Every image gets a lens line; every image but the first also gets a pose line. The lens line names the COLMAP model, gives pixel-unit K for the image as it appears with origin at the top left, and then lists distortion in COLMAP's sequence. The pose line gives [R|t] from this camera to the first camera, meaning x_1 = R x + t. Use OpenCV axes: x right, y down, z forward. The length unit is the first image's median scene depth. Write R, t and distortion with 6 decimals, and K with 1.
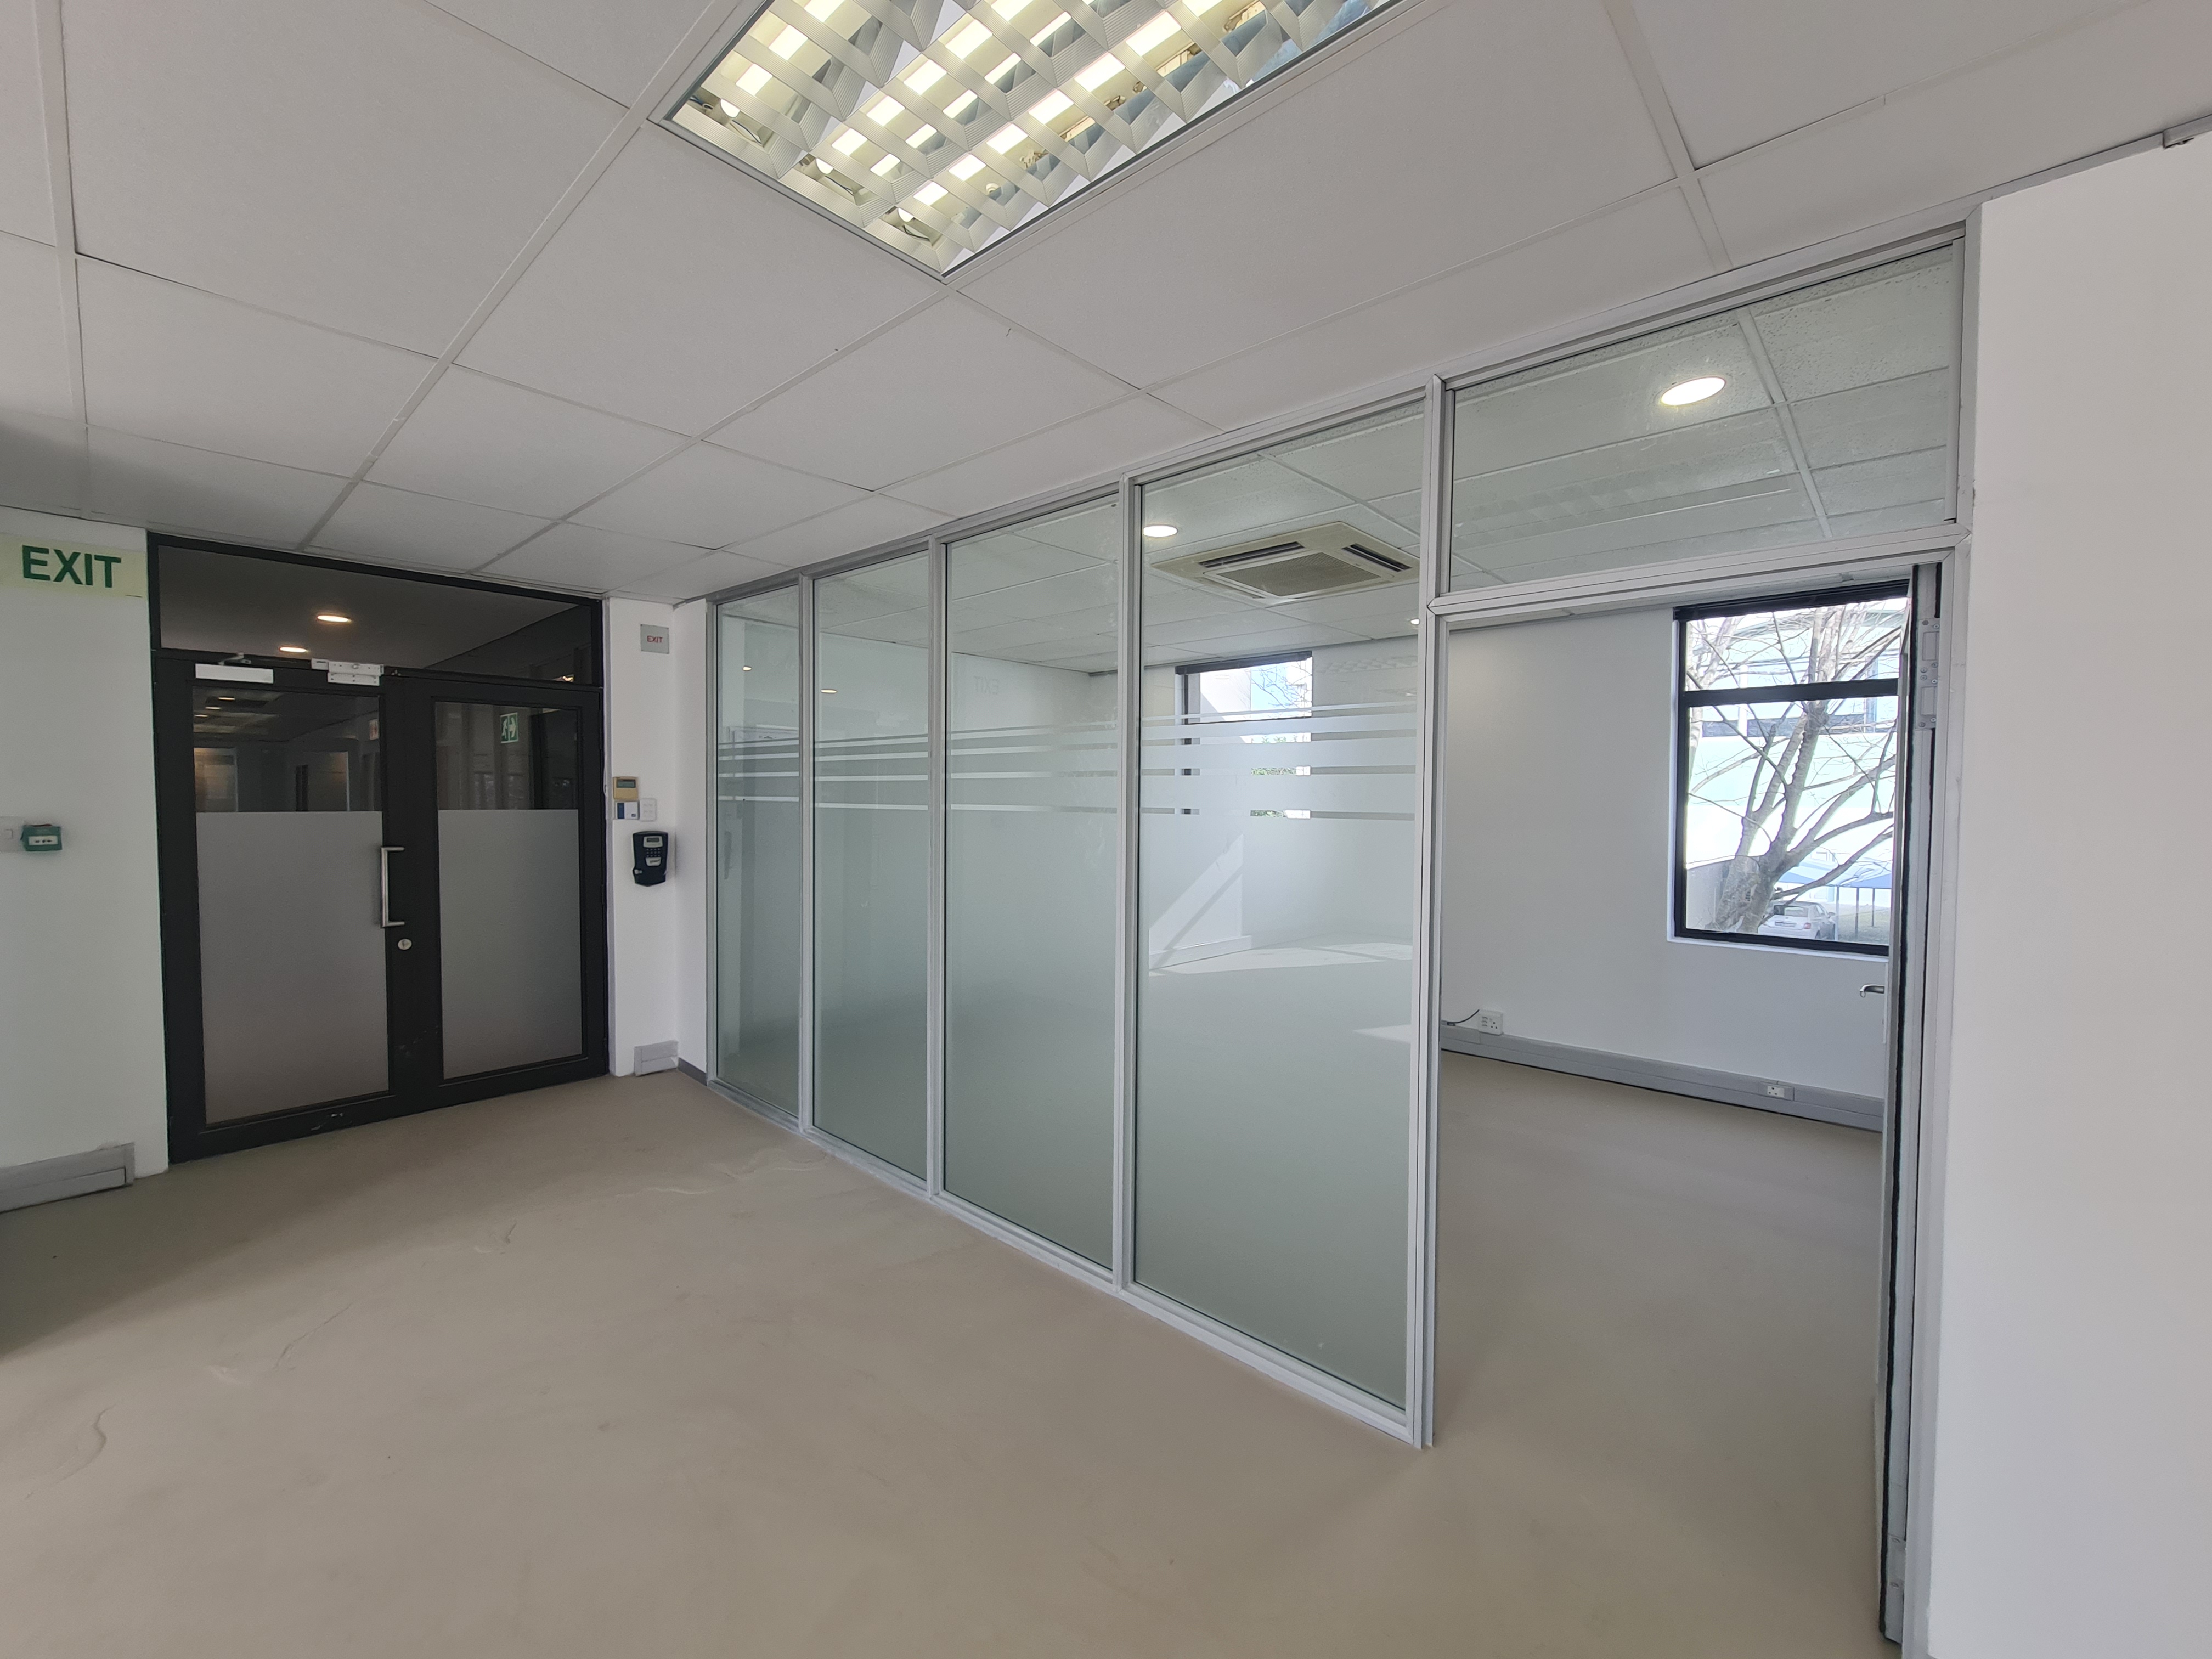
lens RADIAL K [[905.4, 0, 1106.0], [0, 905.4, 829.5], [0, 0, 1]] dist [0.000395, -0.000004]
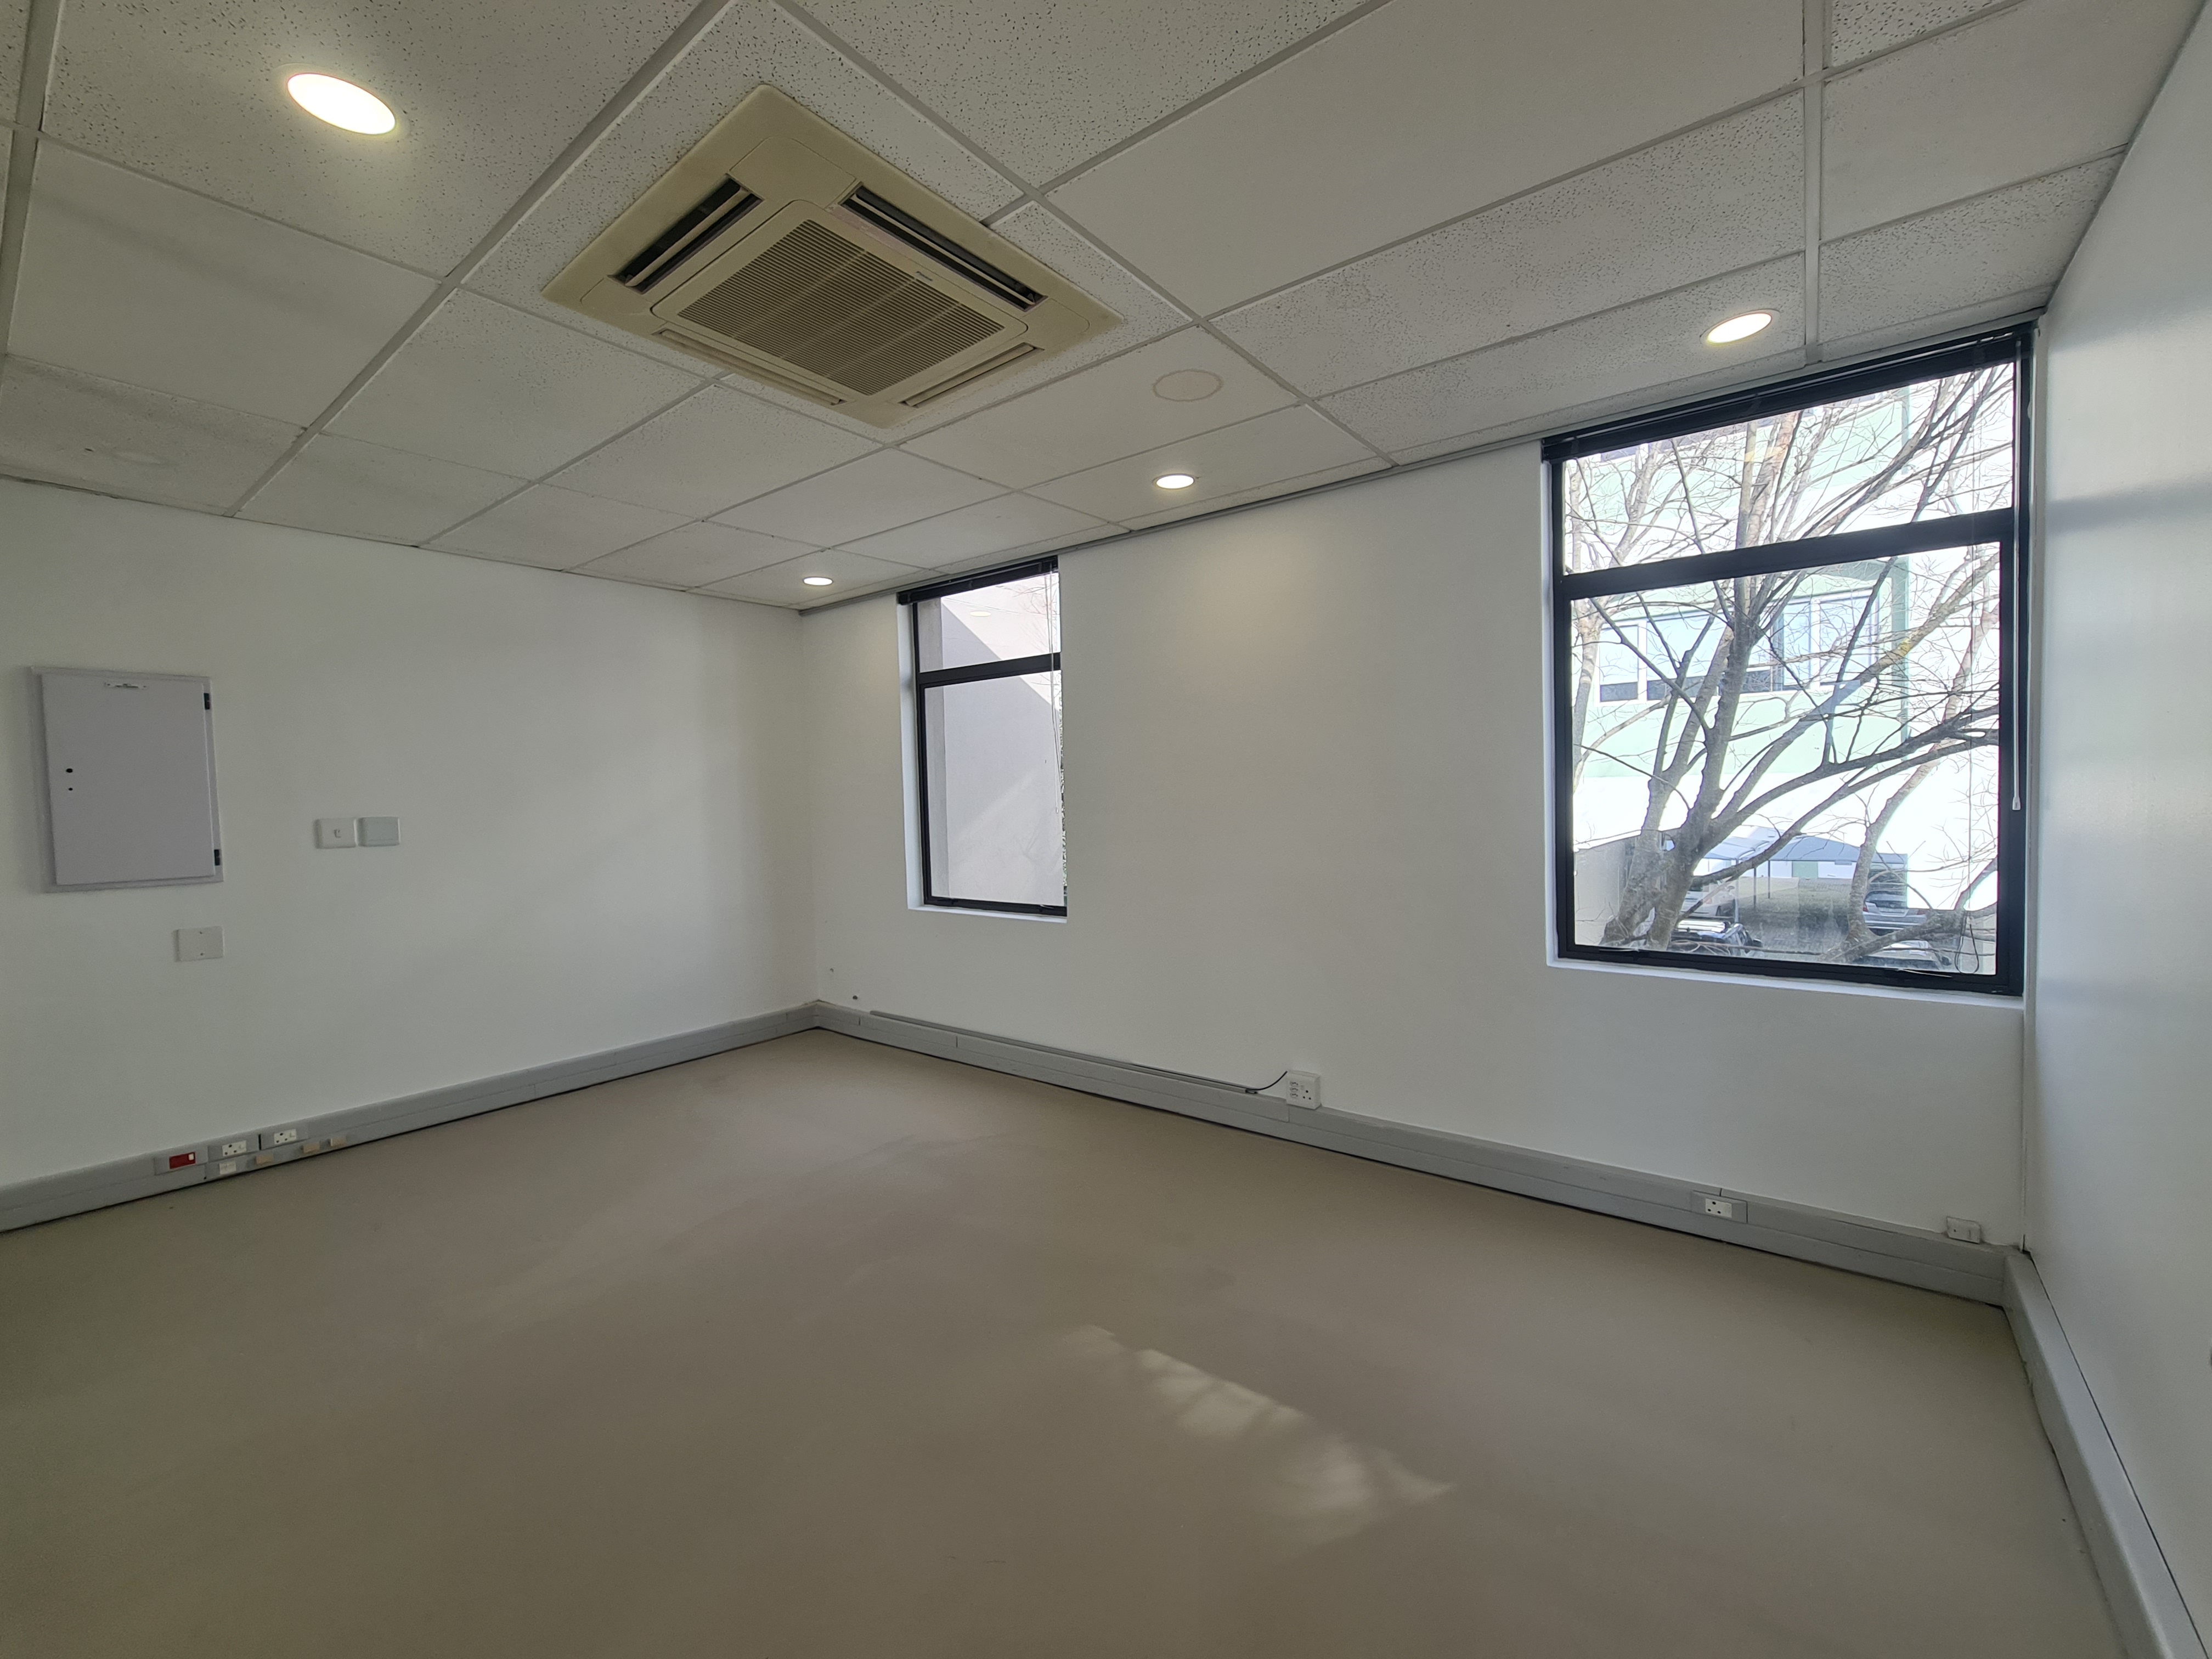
lens RADIAL K [[892.4, 0, 1106.0], [0, 892.4, 829.5], [0, 0, 1]] dist [-0.009124, -0.000029]
pose [[0.997085, -0.030010, 0.070142, 0.234149], [0.029946, 0.999550, 0.001964, 0.014950], [-0.070170, 0.000143, 0.997535, 0.345629]]
